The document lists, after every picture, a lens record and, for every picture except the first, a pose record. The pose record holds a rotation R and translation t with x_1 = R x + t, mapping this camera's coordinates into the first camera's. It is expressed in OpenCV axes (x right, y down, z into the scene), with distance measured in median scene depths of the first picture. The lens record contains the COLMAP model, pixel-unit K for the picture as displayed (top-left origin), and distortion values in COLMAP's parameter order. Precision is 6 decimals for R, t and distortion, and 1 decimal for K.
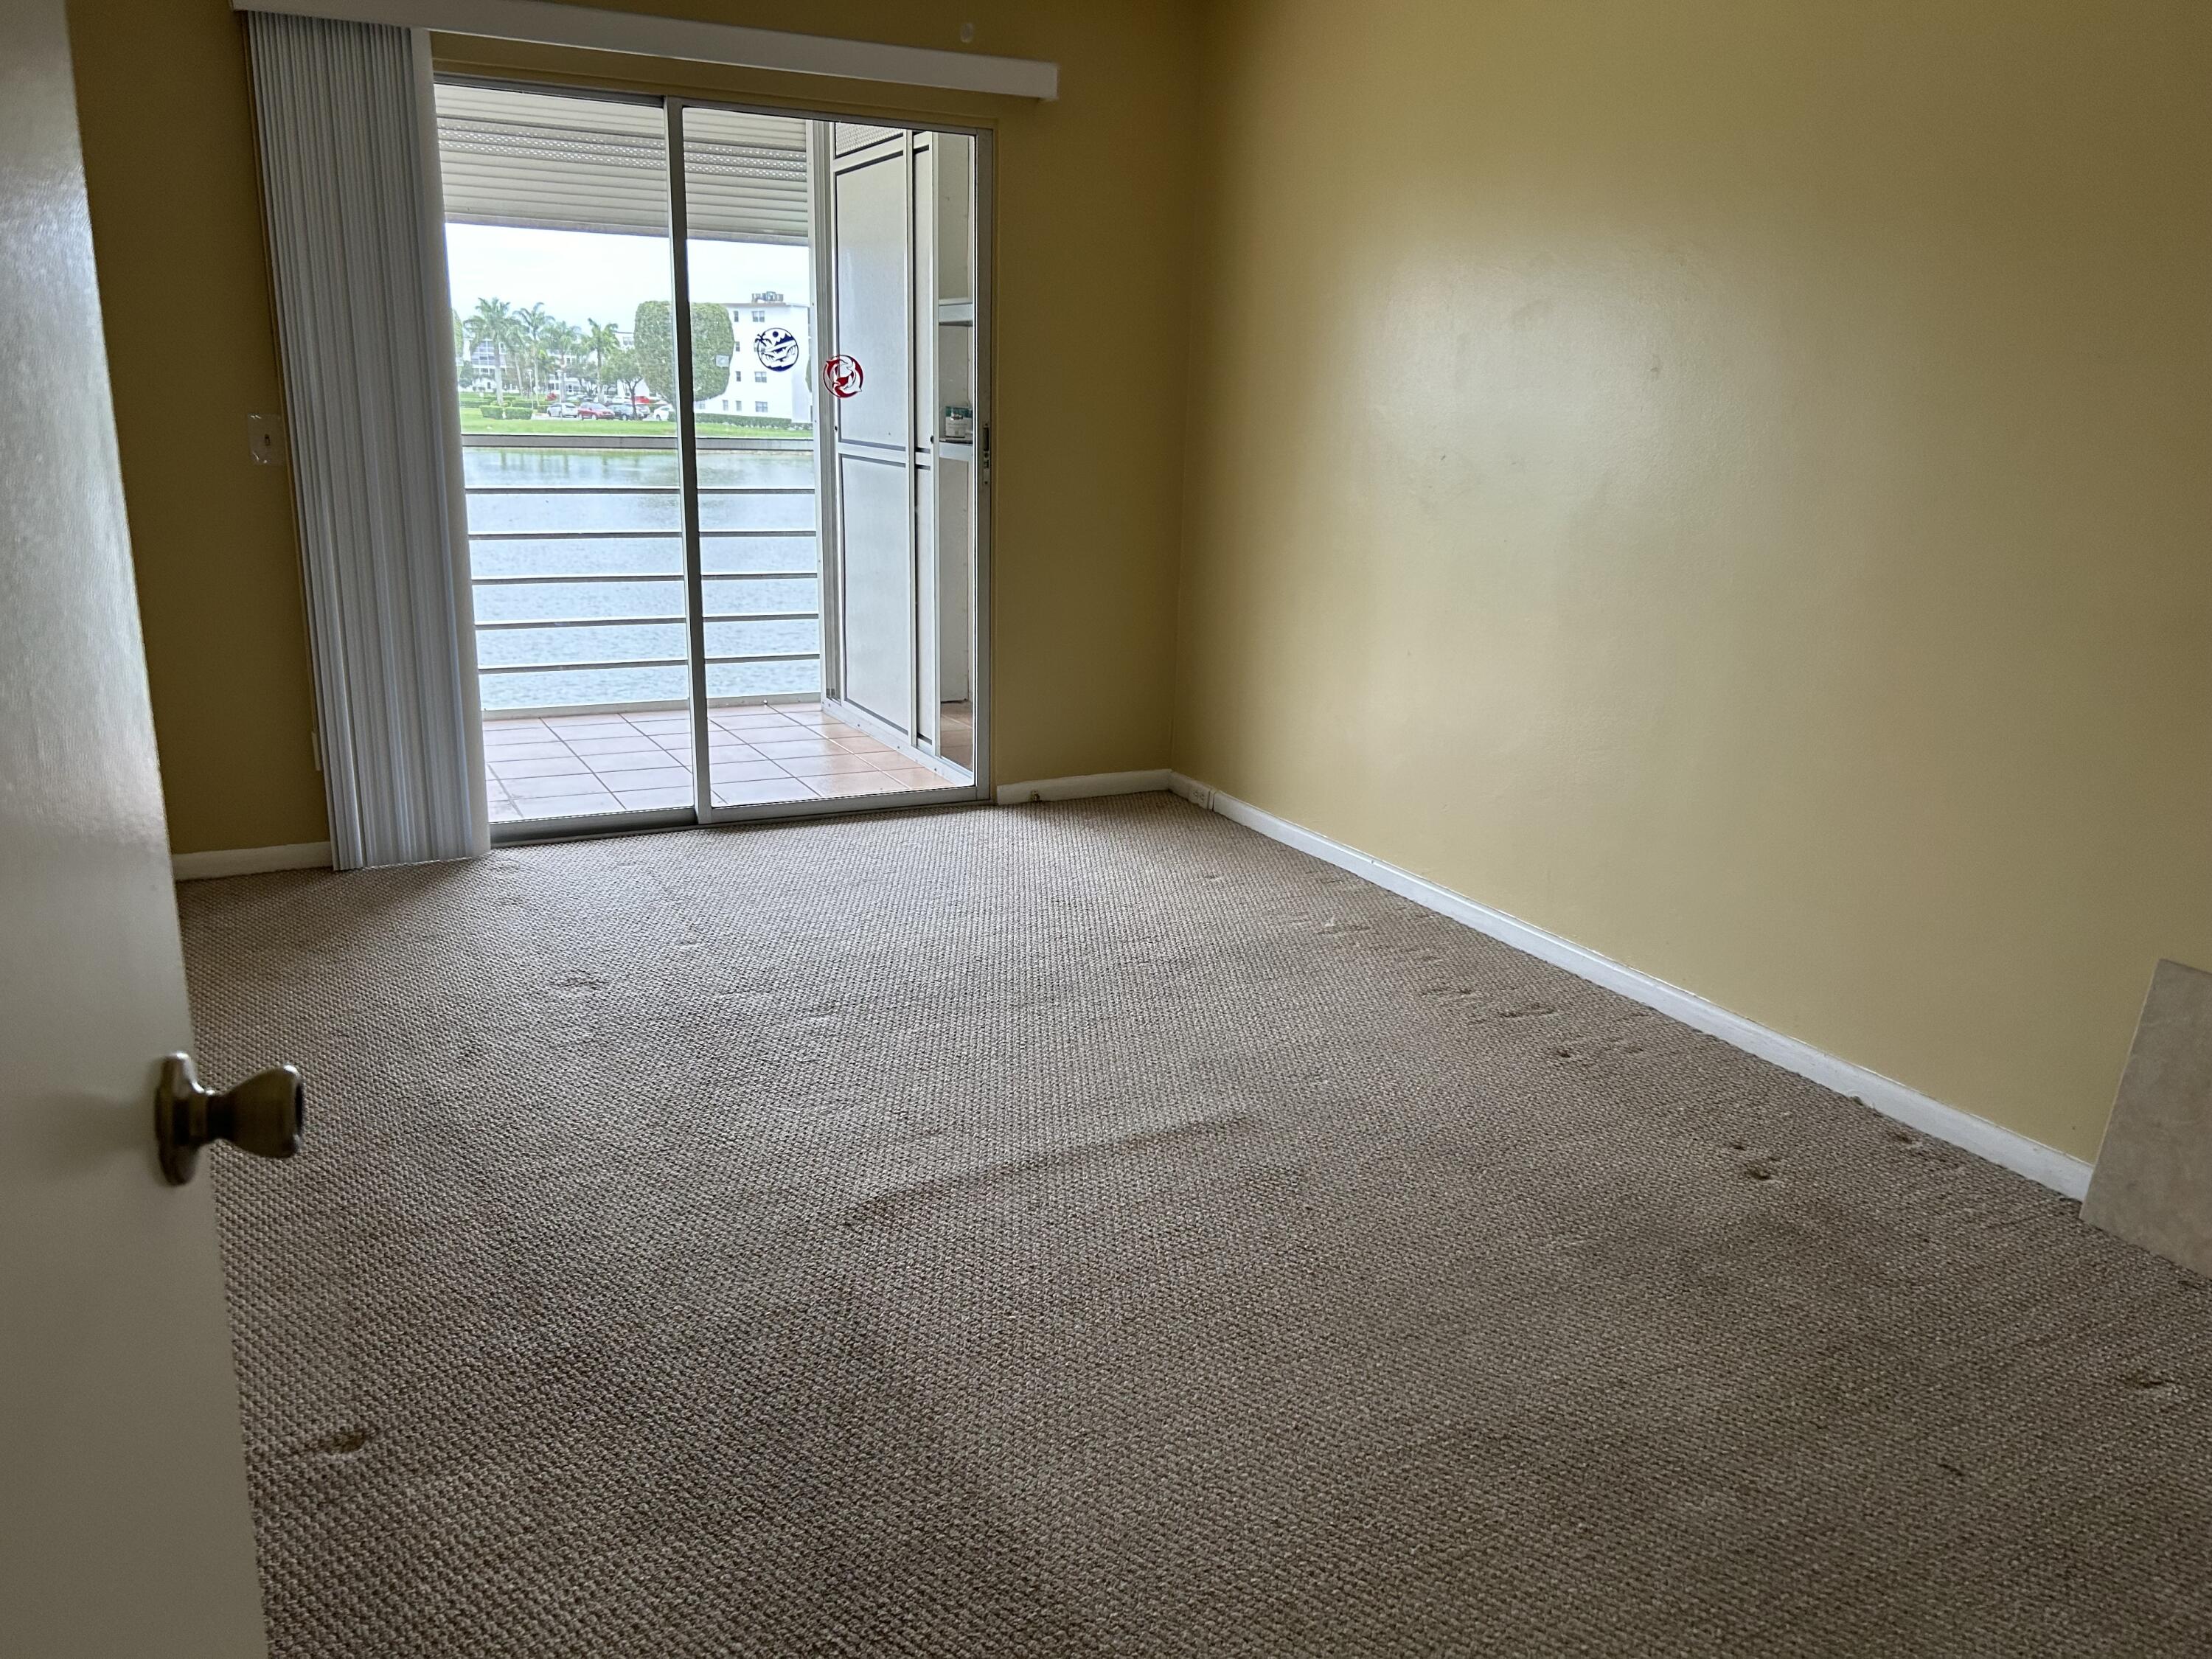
lens RADIAL K [[1674.6, 0, 1105.2], [0, 1674.6, 829.7], [0, 0, 1]] dist [0.078551, -0.102349]
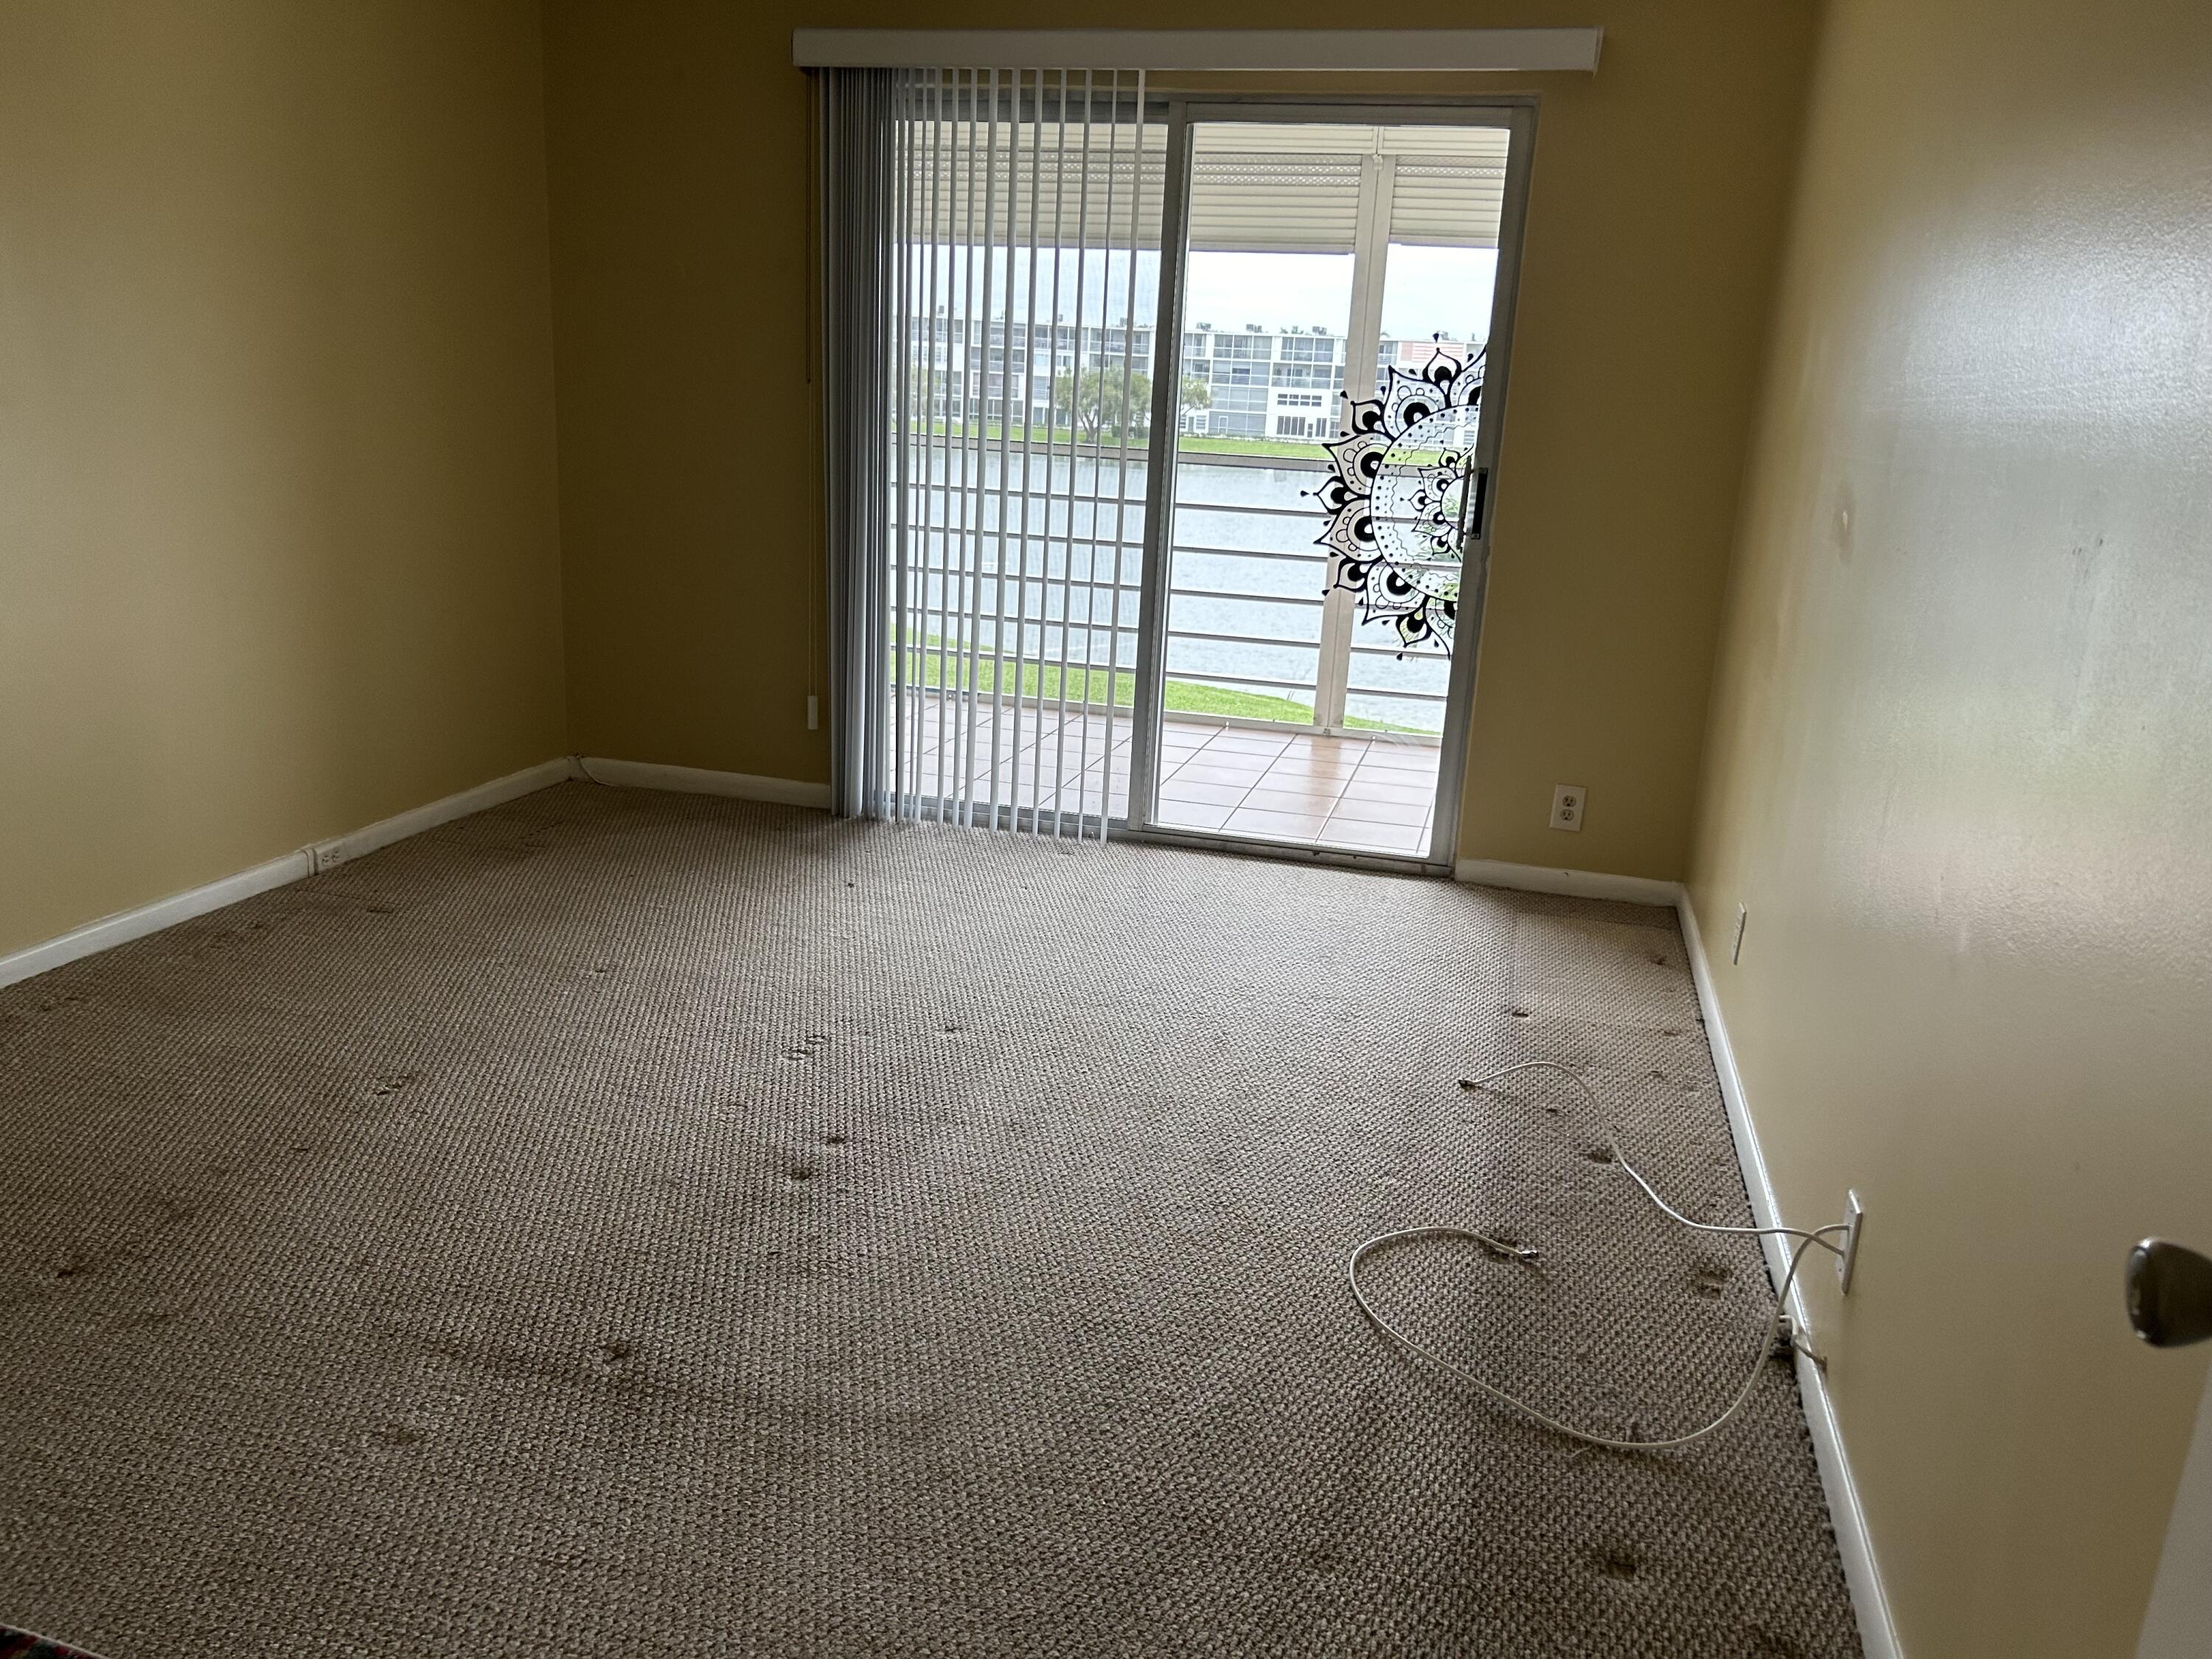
lens RADIAL K [[1674.6, 0, 1105.2], [0, 1674.6, 829.7], [0, 0, 1]] dist [0.078551, -0.102349]
pose [[0.750970, 0.170777, -0.637871, 0.402397], [-0.200446, 0.979354, 0.026215, -0.031194], [0.629179, 0.108173, 0.769697, 0.234260]]
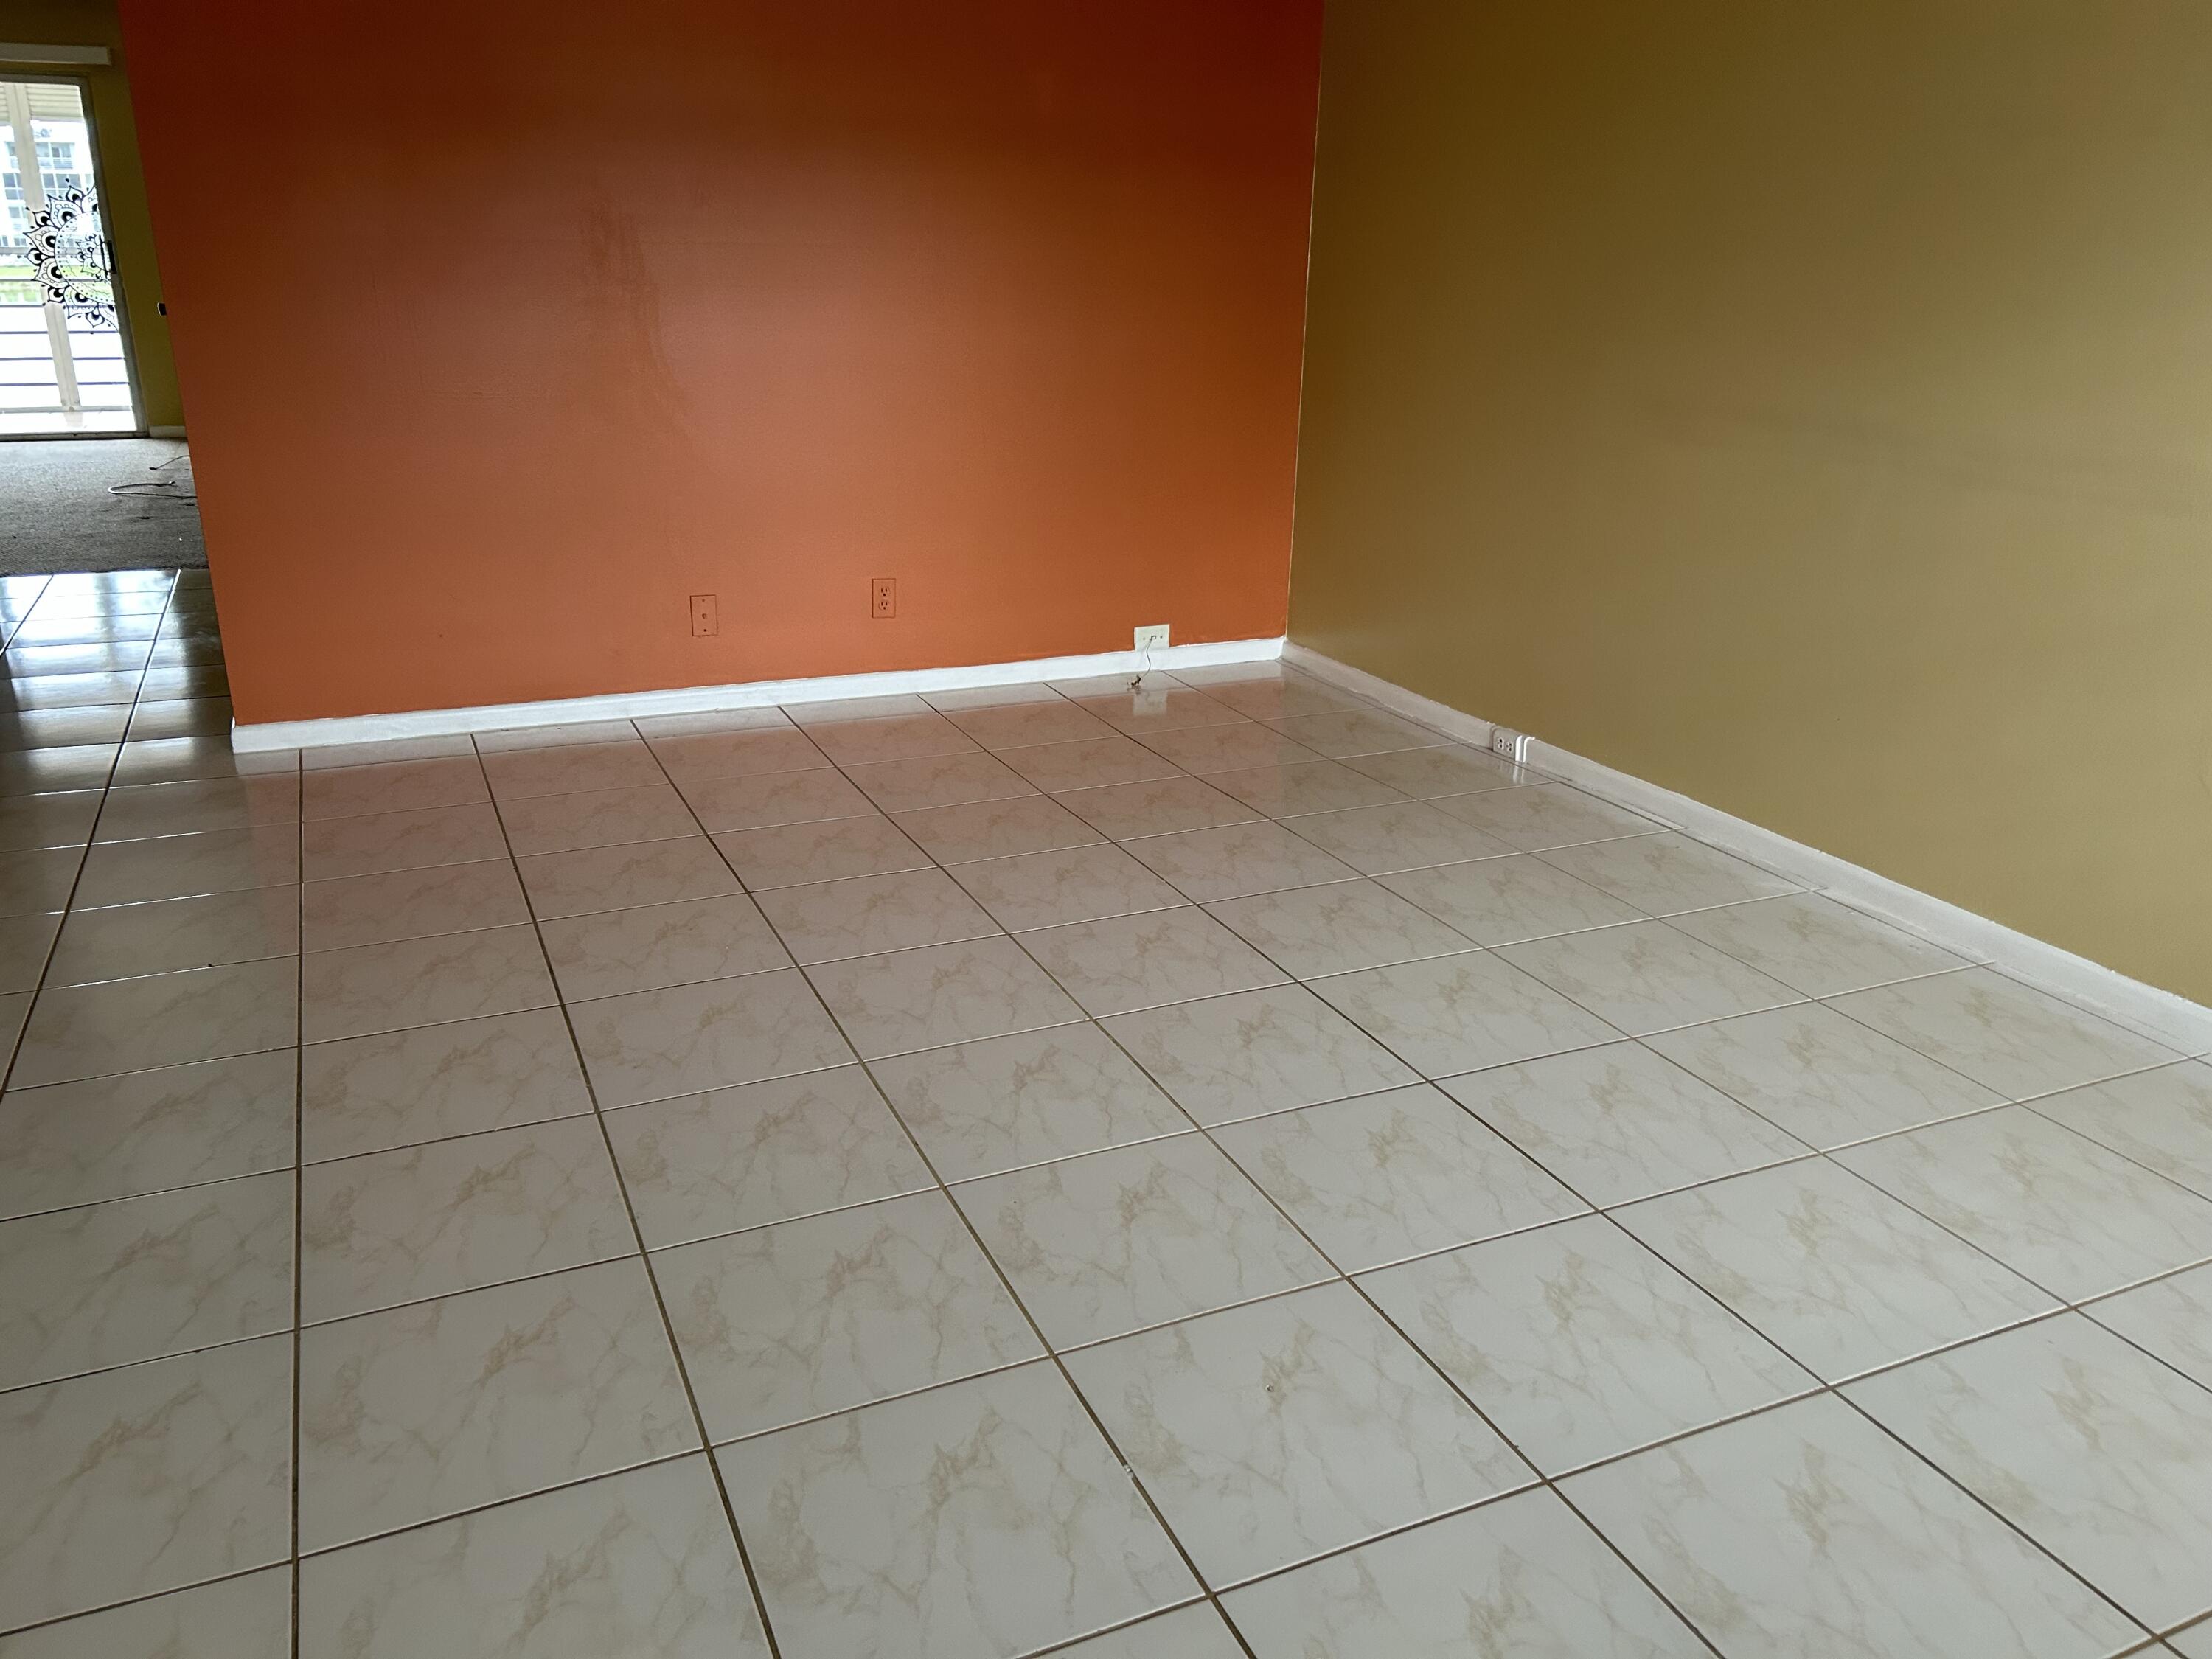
lens RADIAL K [[1673.4, 0, 1106.5], [0, 1673.4, 862.8], [0, 0, 1]] dist [0.000109, -0.002037]
pose [[0.999118, 0.003256, -0.041860, 1.245331], [0.000294, 0.996420, 0.084542, 0.344128], [0.041985, -0.084480, 0.995540, -0.998811]]
